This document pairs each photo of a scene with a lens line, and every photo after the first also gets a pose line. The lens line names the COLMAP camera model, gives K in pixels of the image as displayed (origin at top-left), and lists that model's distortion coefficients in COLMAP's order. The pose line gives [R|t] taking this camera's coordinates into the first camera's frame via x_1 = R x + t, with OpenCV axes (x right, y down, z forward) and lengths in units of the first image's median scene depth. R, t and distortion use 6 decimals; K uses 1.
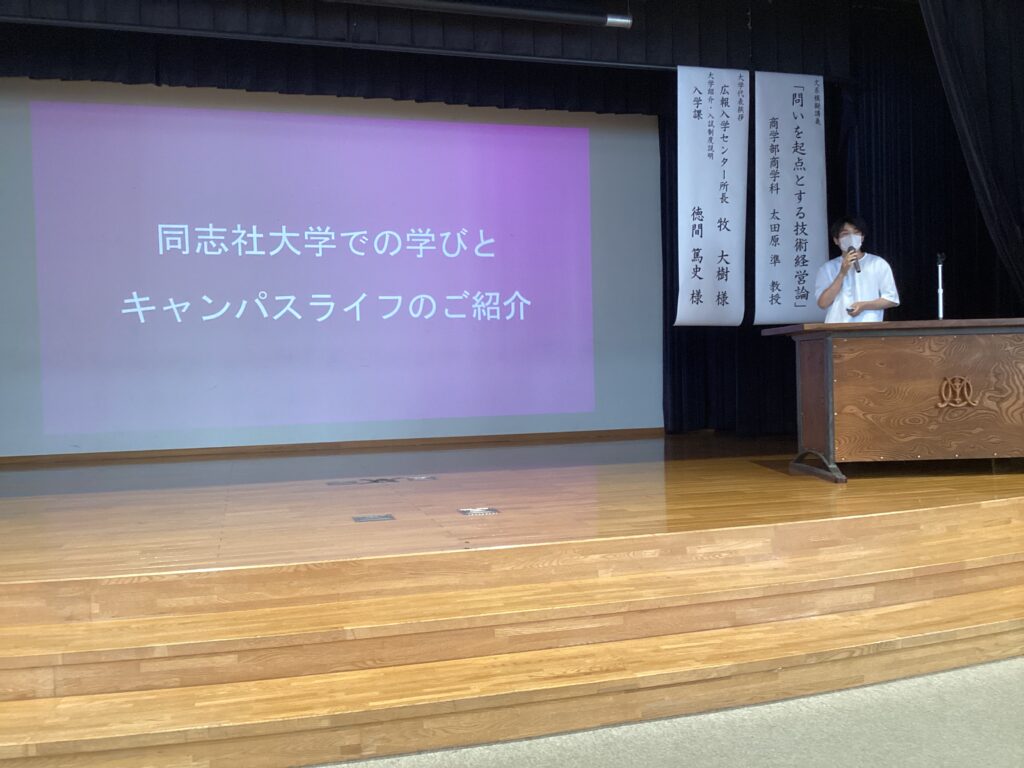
lens RADIAL K [[927.4, 0, 511.7], [0, 927.4, 389.1], [0, 0, 1]] dist [0.011279, 0.000000]
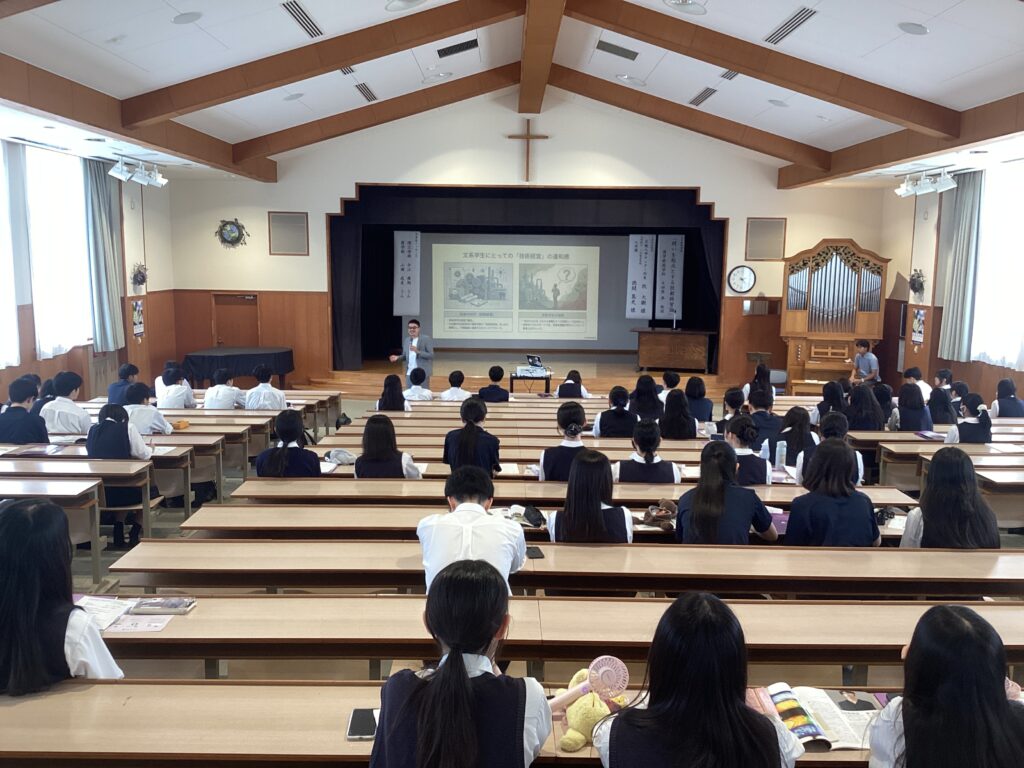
lens RADIAL K [[927.4, 0, 517.8], [0, 927.4, 386.2], [0, 0, 1]] dist [0.011279, 0.000000]
pose [[0.965041, 0.073811, -0.251492, 0.694028], [-0.043066, 0.991141, 0.125638, -0.245438], [0.258538, -0.110415, 0.959670, -2.292558]]
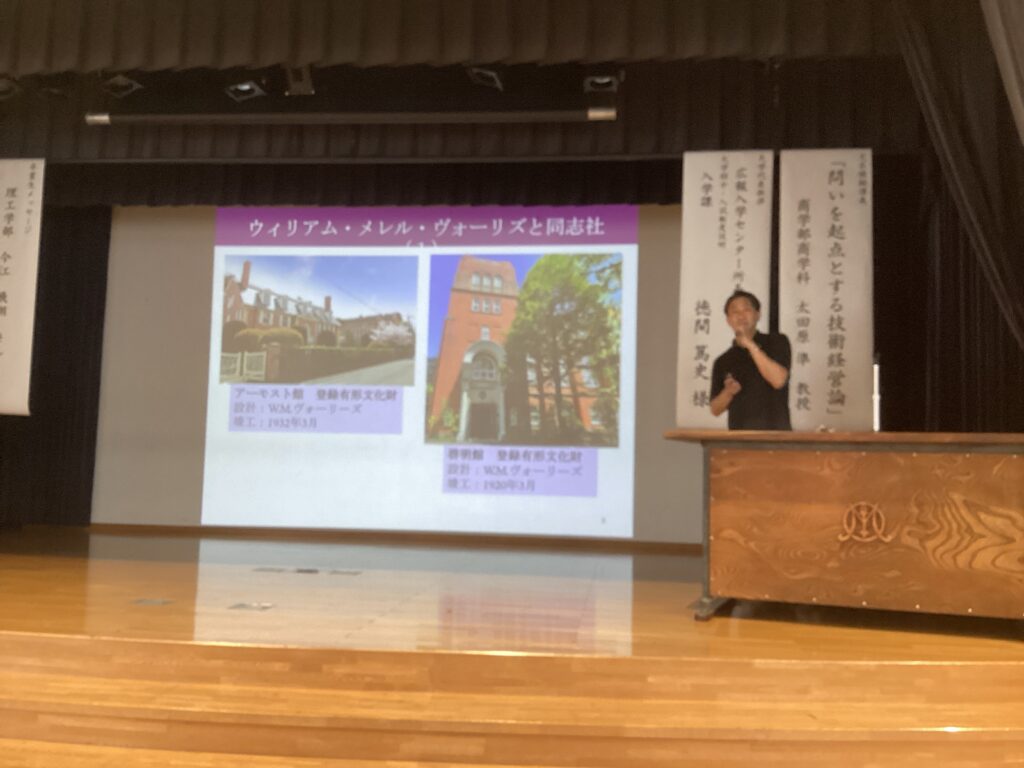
lens RADIAL K [[927.4, 0, 513.0], [0, 927.4, 390.6], [0, 0, 1]] dist [0.011279, 0.000000]
pose [[0.920863, 0.018184, -0.389463, 0.429673], [-0.058182, 0.994136, -0.091153, -0.016360], [0.385521, 0.106599, 0.916521, 0.116127]]
